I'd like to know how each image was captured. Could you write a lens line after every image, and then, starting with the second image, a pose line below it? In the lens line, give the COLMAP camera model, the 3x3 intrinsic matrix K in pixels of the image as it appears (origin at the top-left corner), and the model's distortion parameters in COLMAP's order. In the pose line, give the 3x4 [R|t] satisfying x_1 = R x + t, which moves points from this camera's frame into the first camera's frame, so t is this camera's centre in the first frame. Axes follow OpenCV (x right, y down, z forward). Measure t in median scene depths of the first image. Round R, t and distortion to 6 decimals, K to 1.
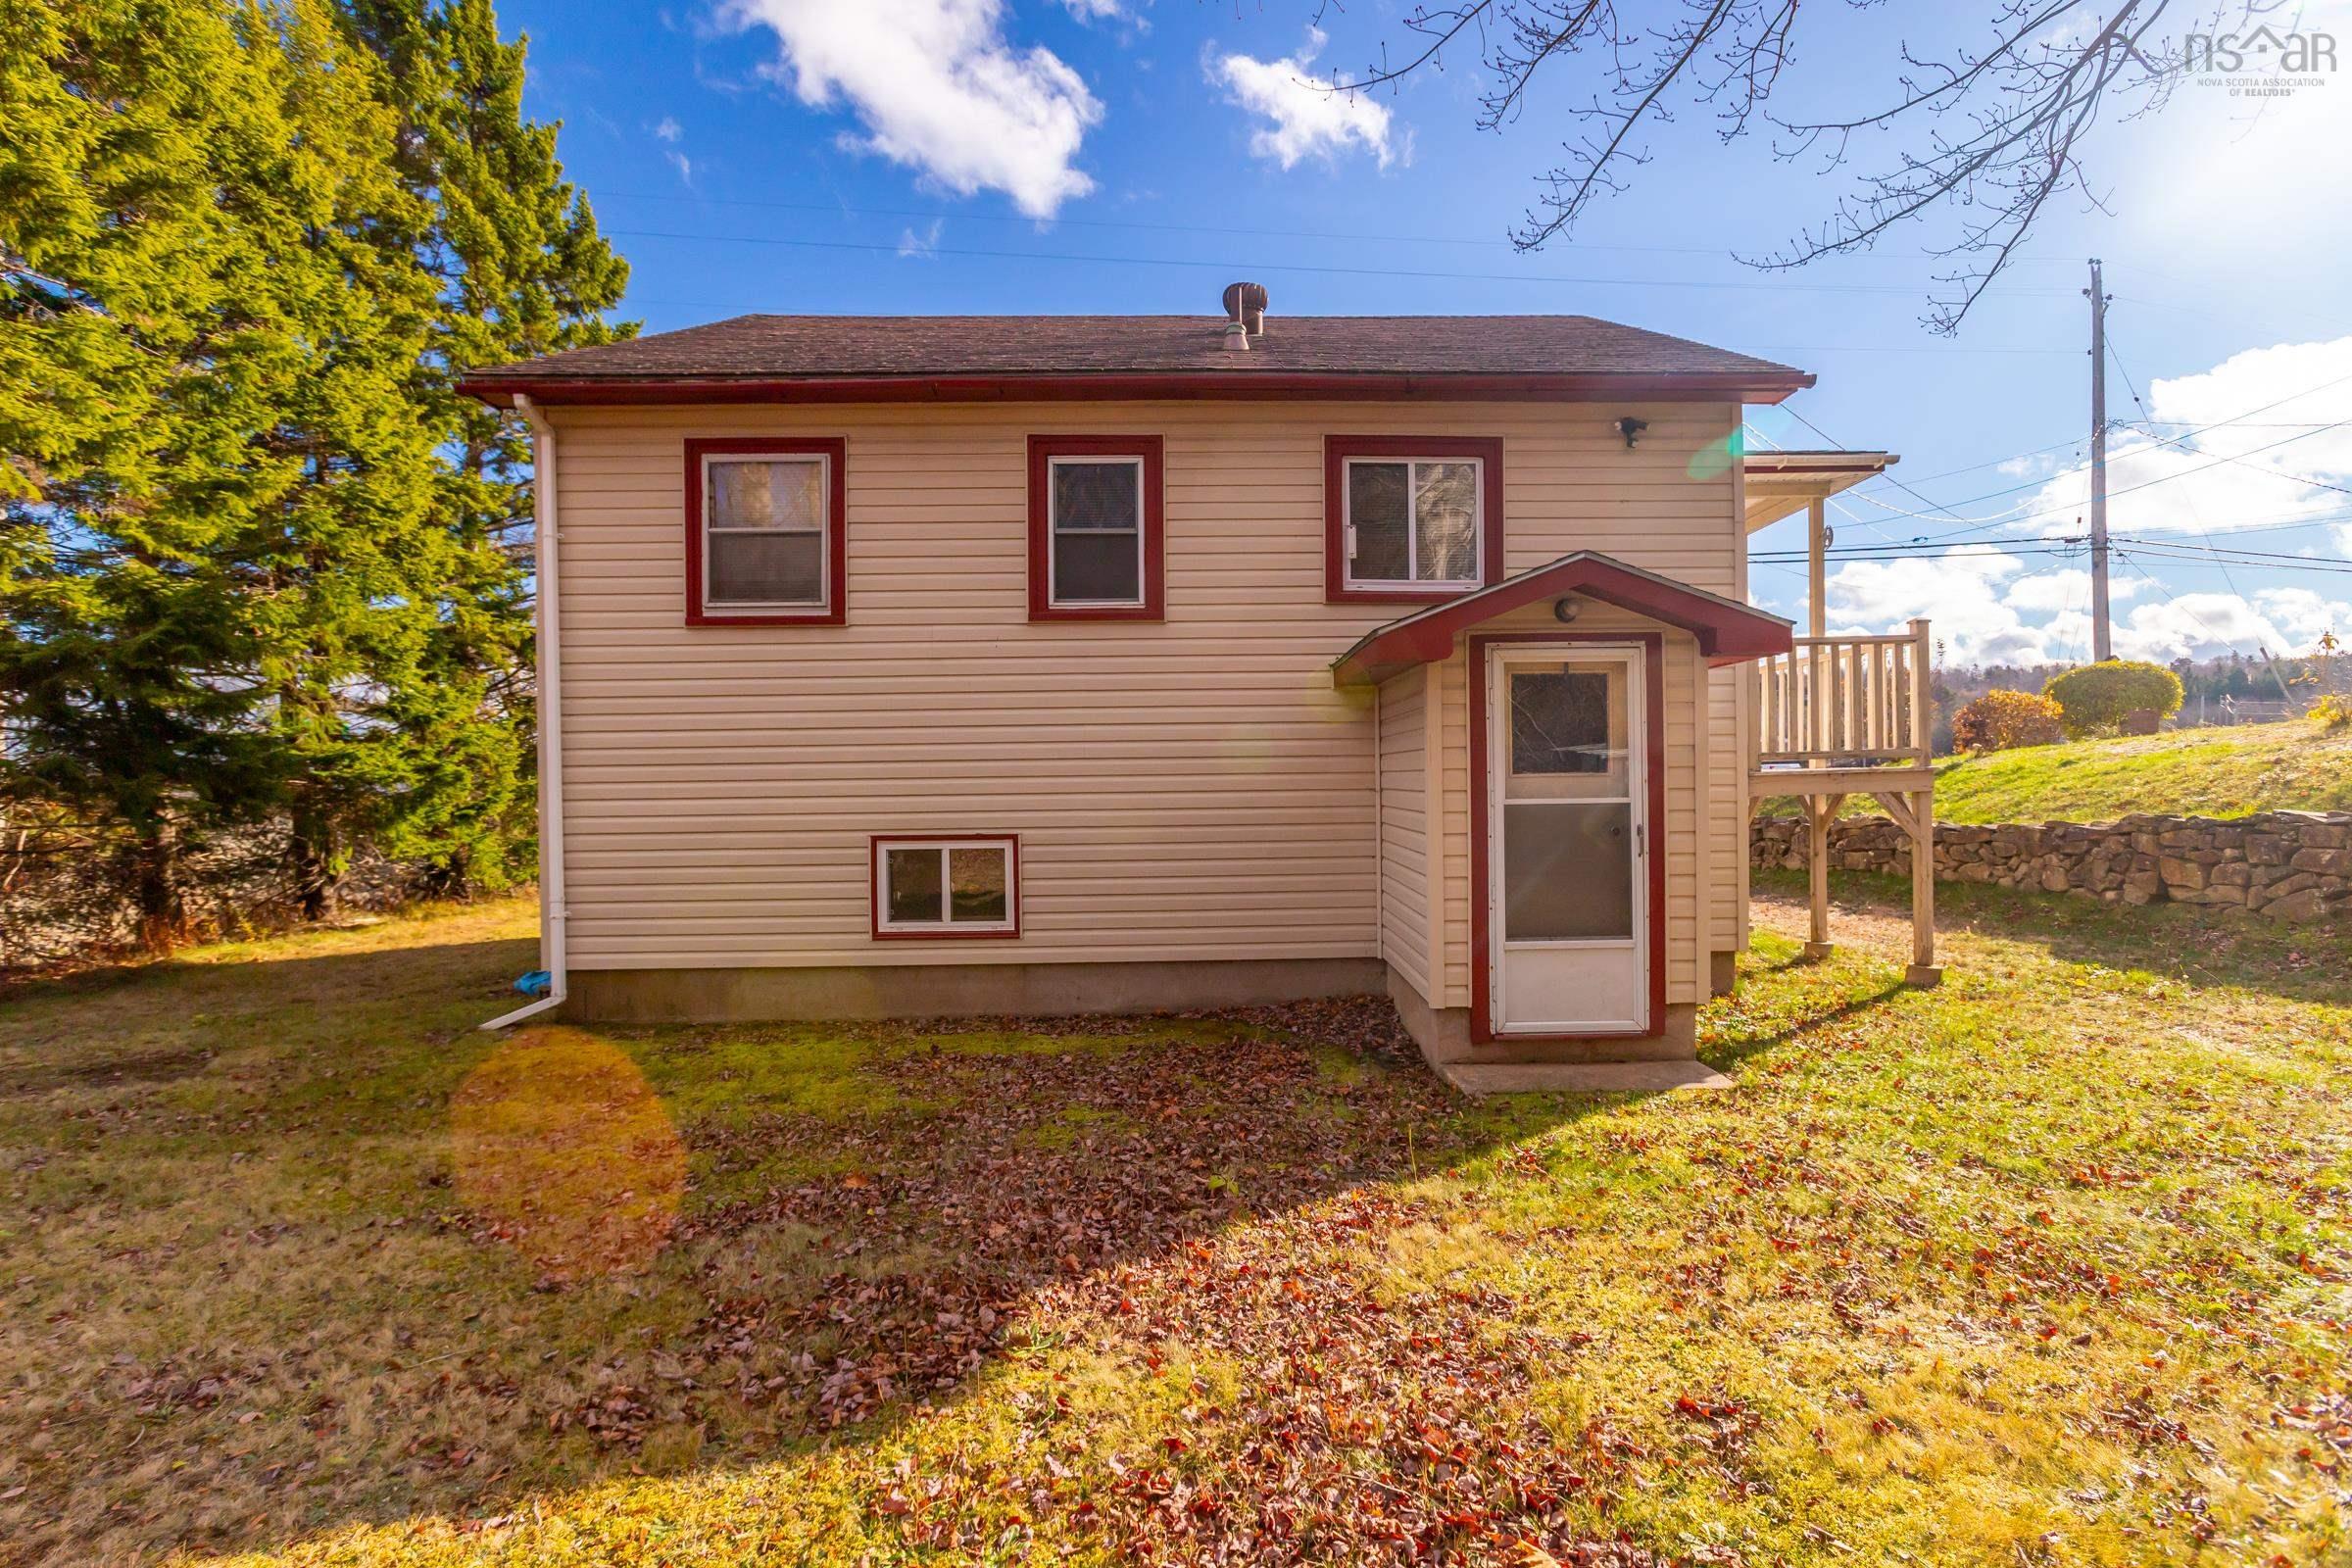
lens RADIAL K [[1090.5, 0, 1176.0], [0, 1090.5, 784.0], [0, 0, 1]] dist [-0.056930, 0.016365]
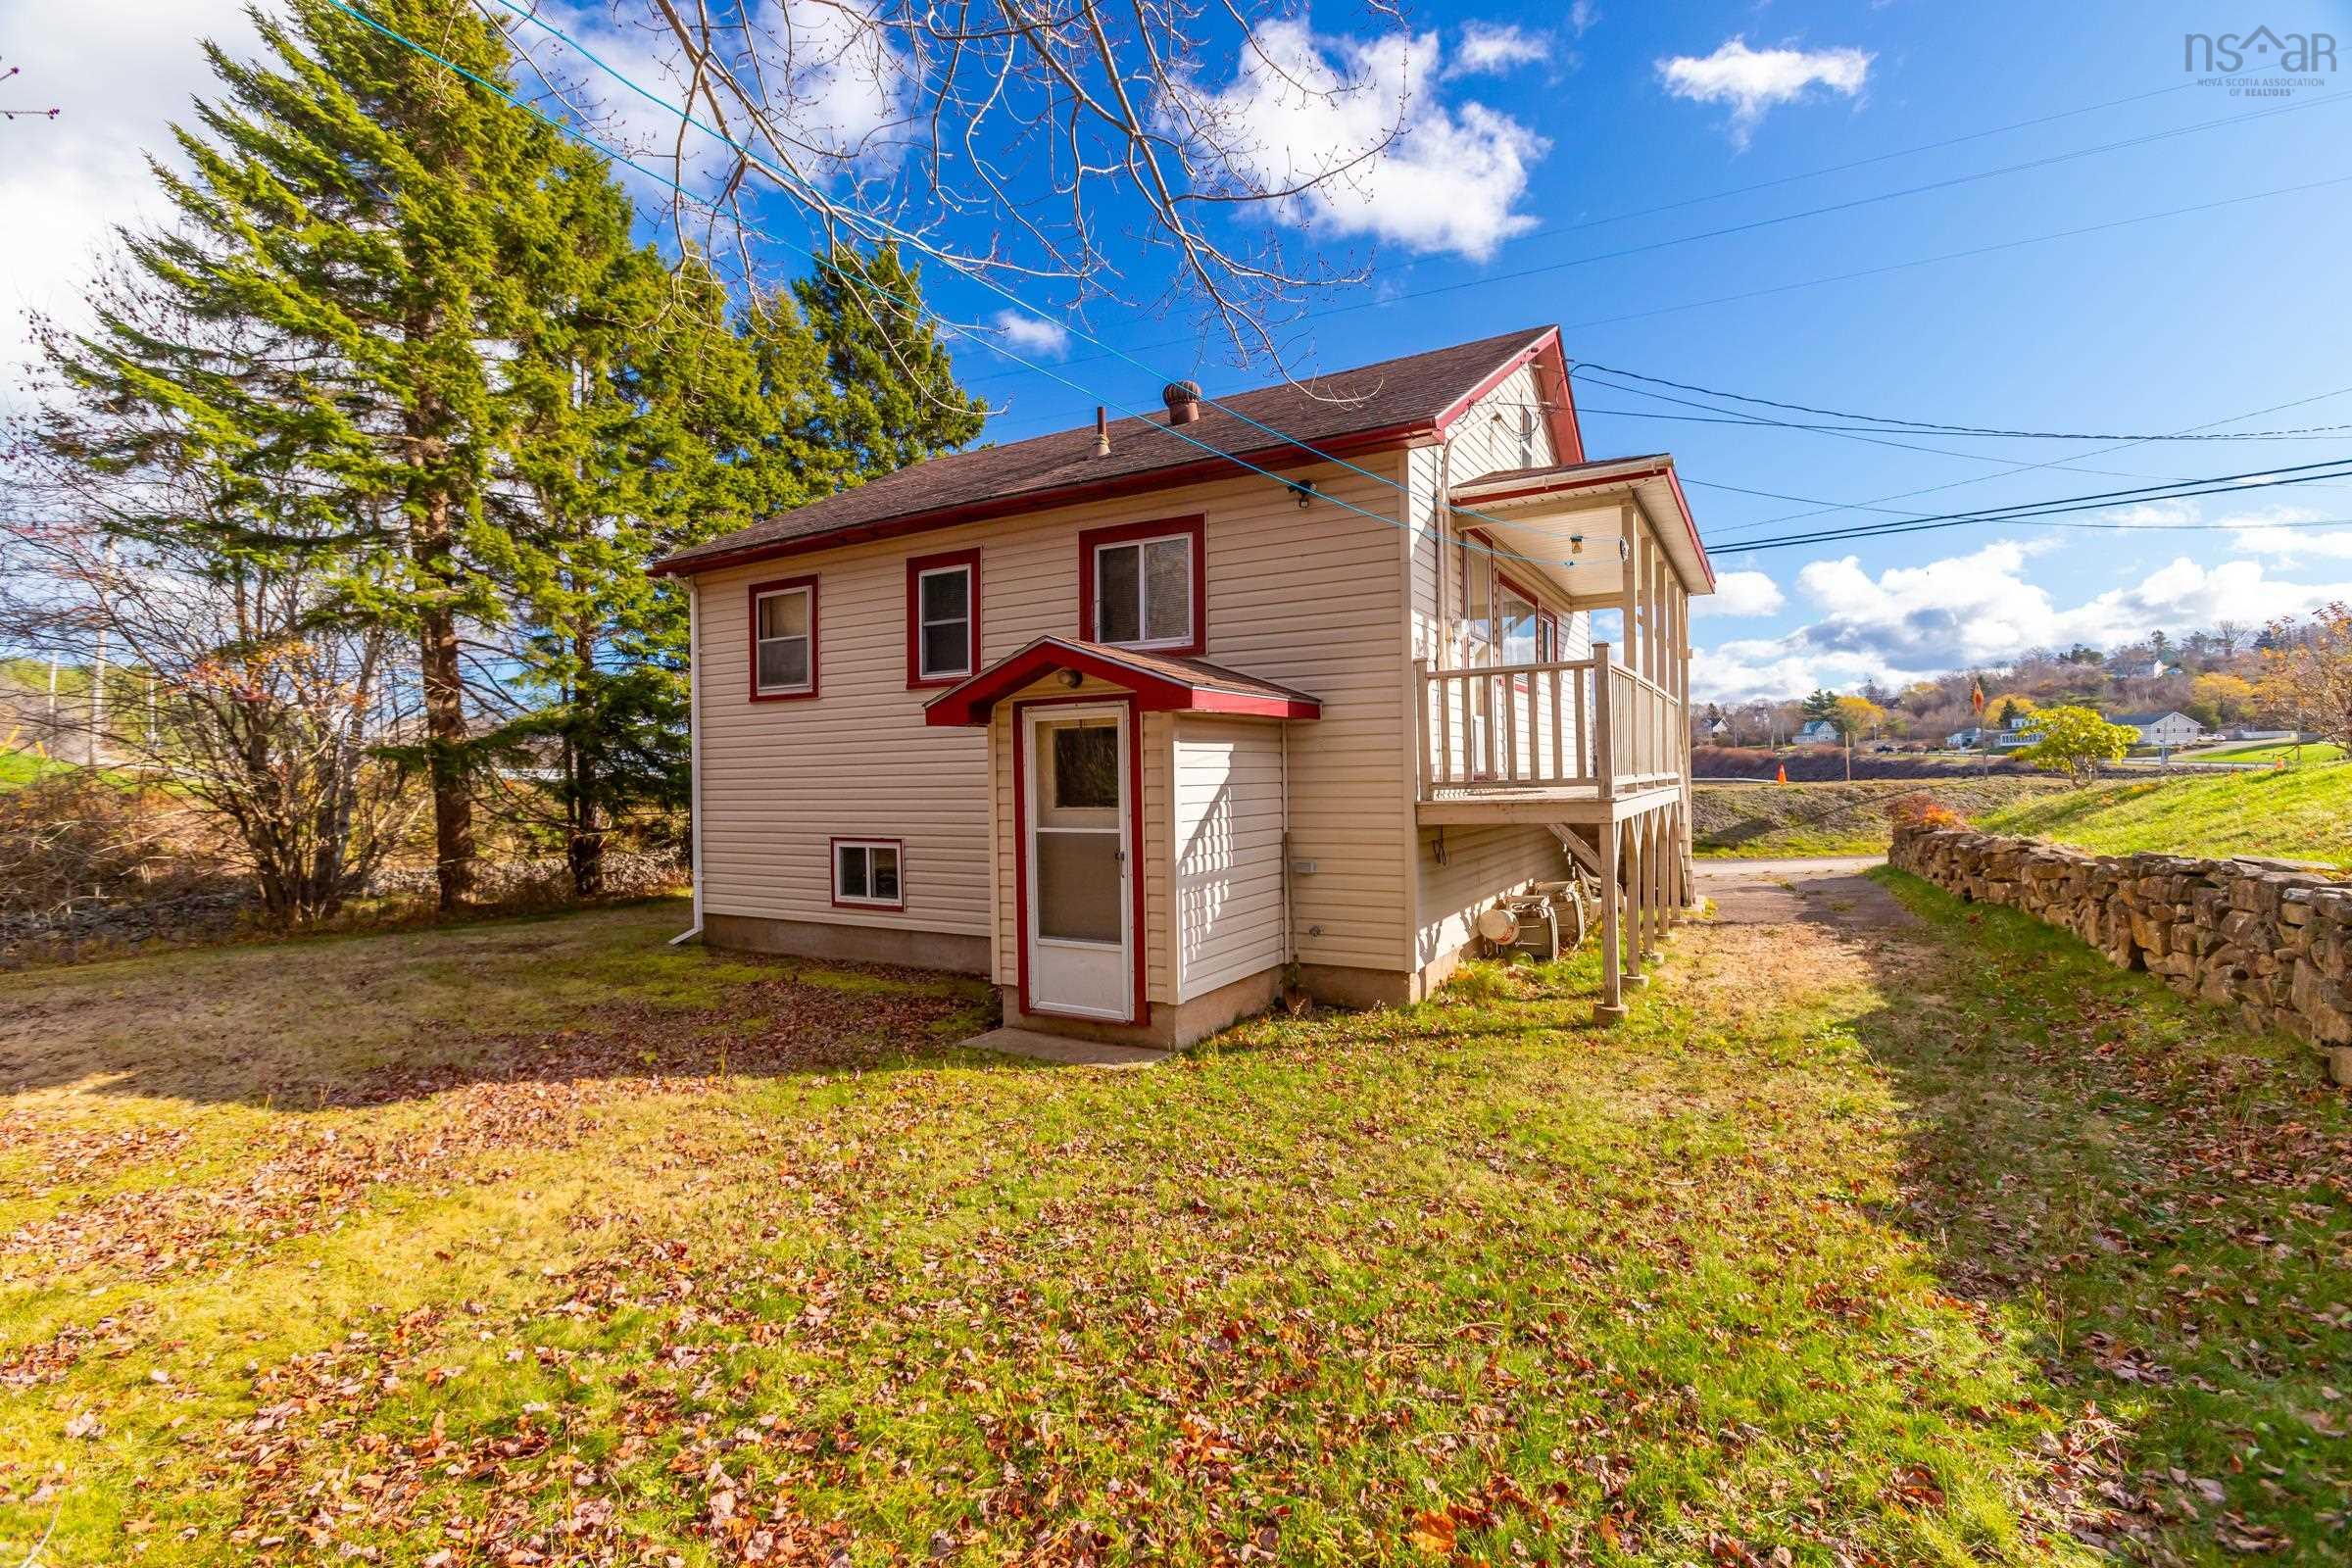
lens RADIAL K [[1011.3, 0, 1217.3], [0, 1011.3, 786.4], [0, 0, 1]] dist [-0.068164, 0.000136]
pose [[0.868334, 0.005558, -0.495949, 0.869899], [-0.001477, 0.999962, 0.008619, -0.035441], [0.495978, -0.006751, 0.868309, 0.060823]]
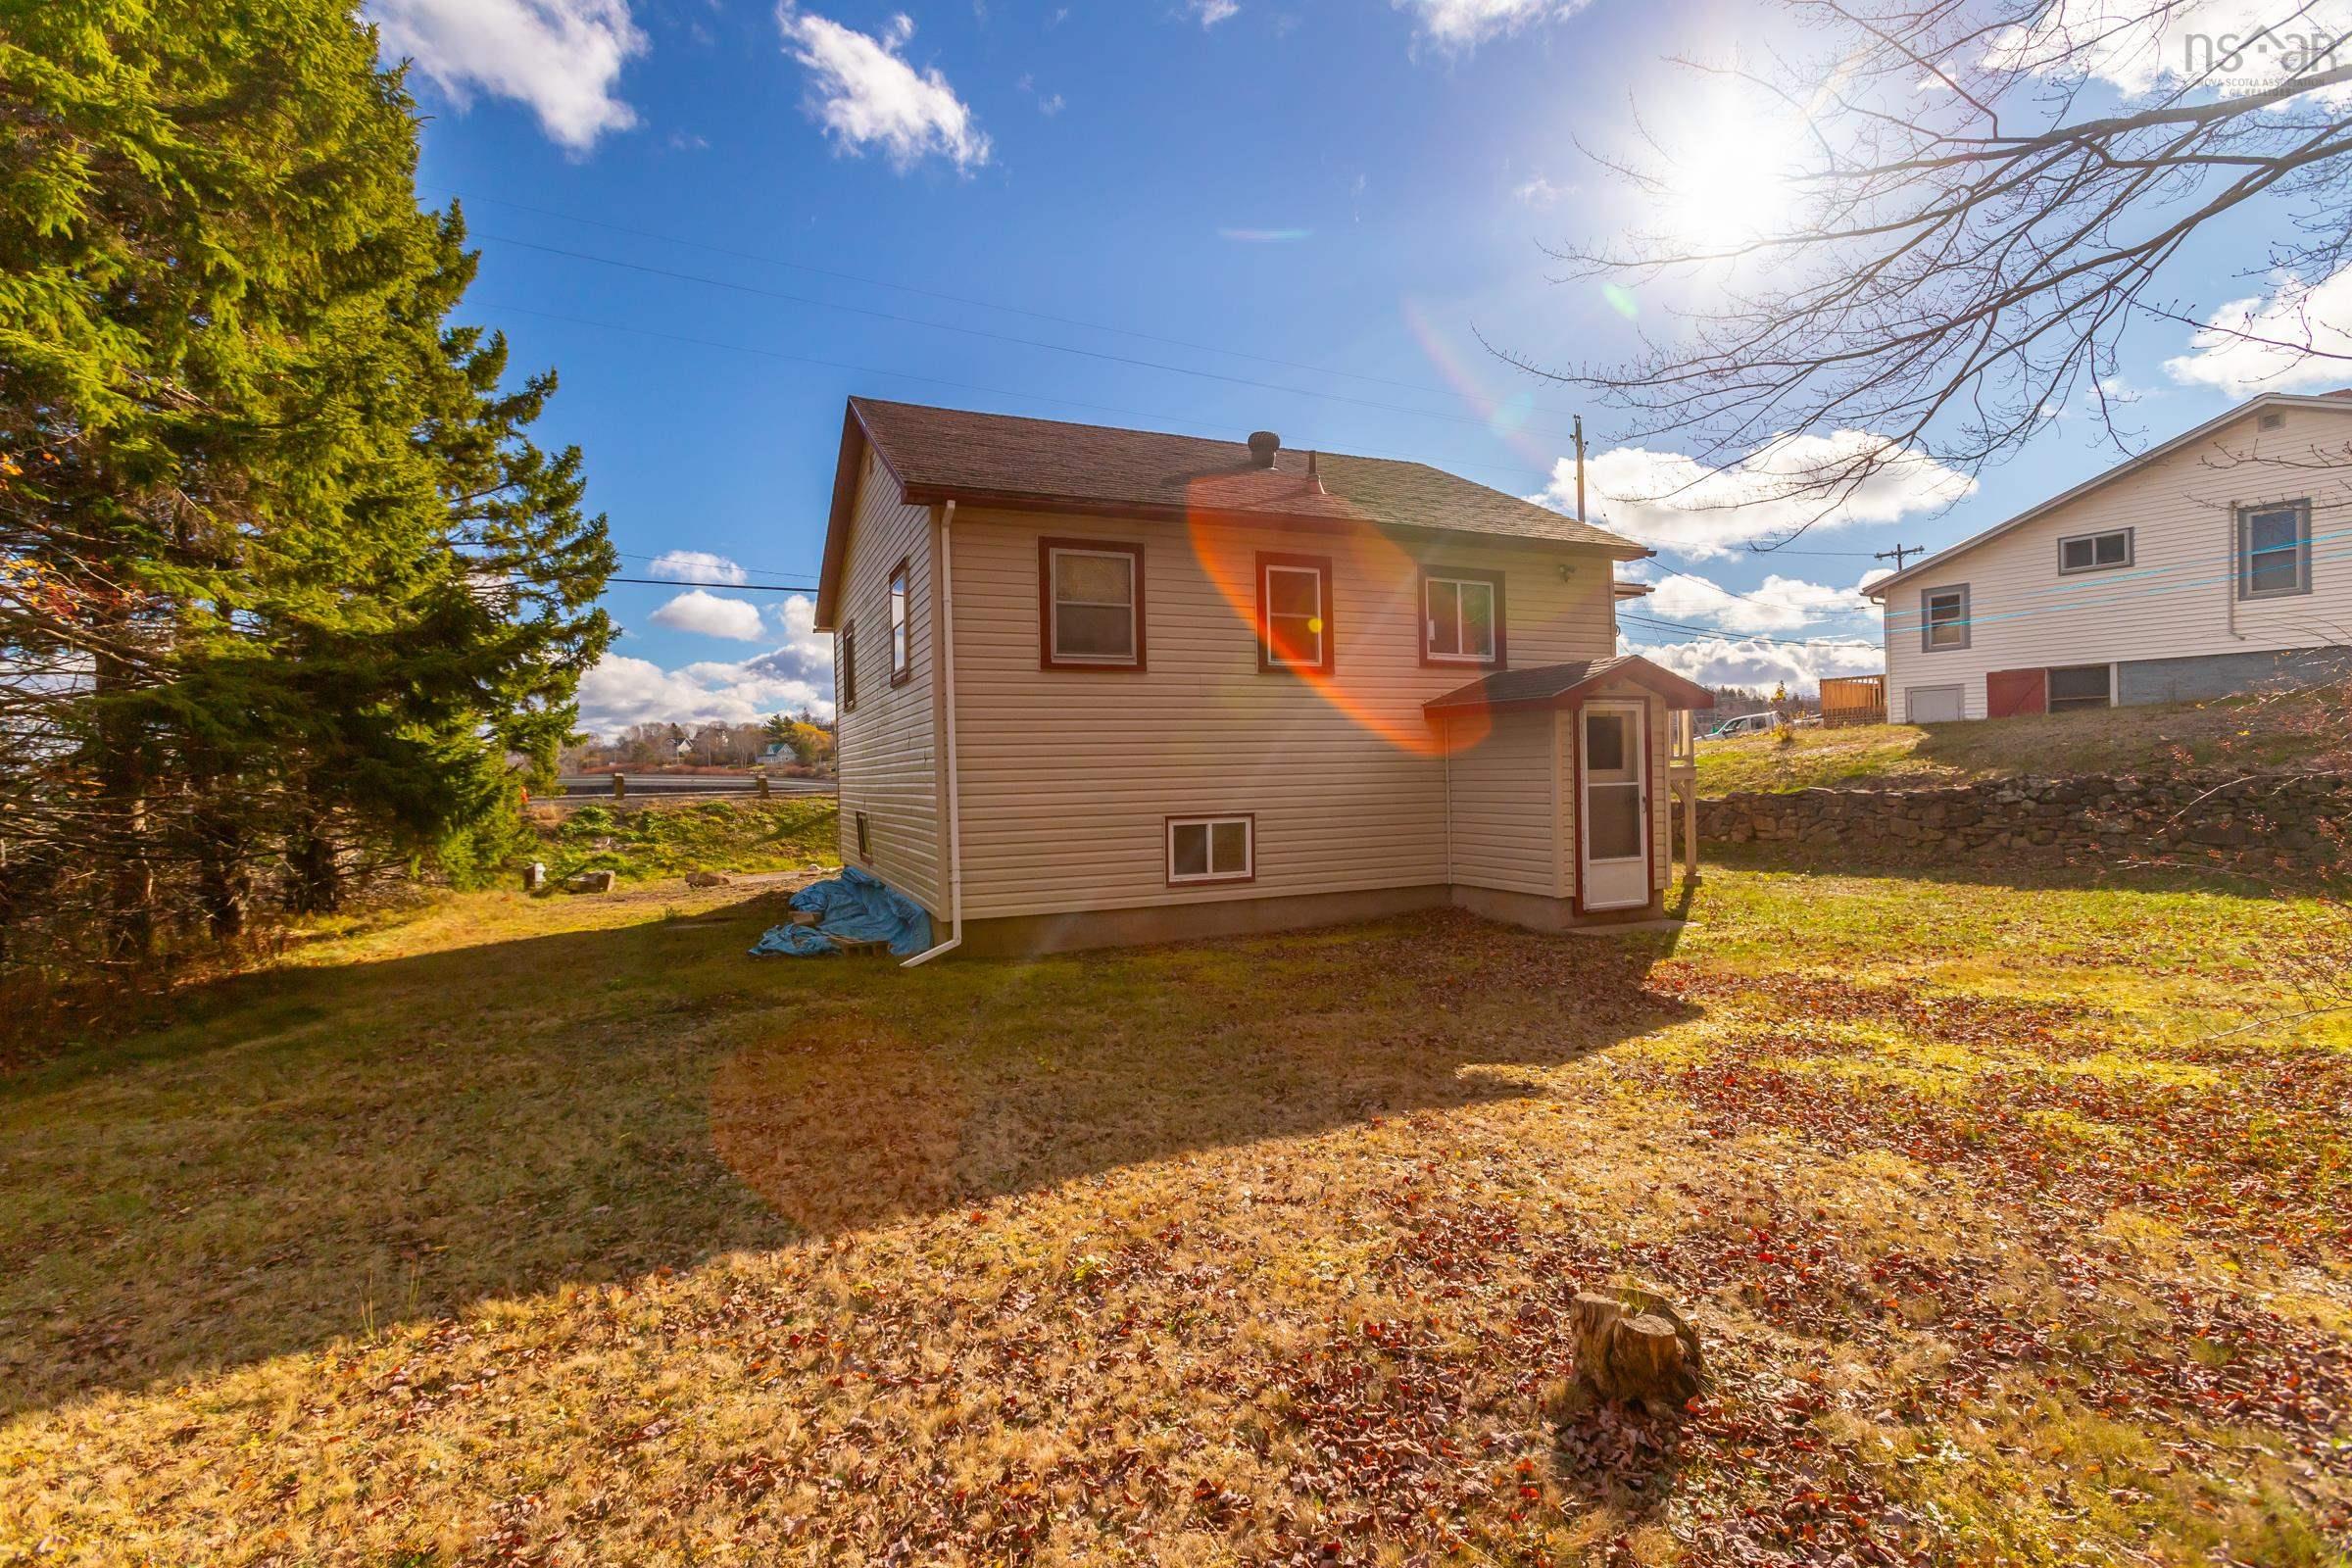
lens RADIAL K [[1093.9, 0, 1176.0], [0, 1093.9, 784.0], [0, 0, 1]] dist [0.013218, 0.000460]
pose [[0.931473, -0.009364, 0.363689, -0.804427], [0.013239, 0.999879, -0.008165, 0.016410], [-0.363569, 0.012420, 0.931485, -0.388807]]
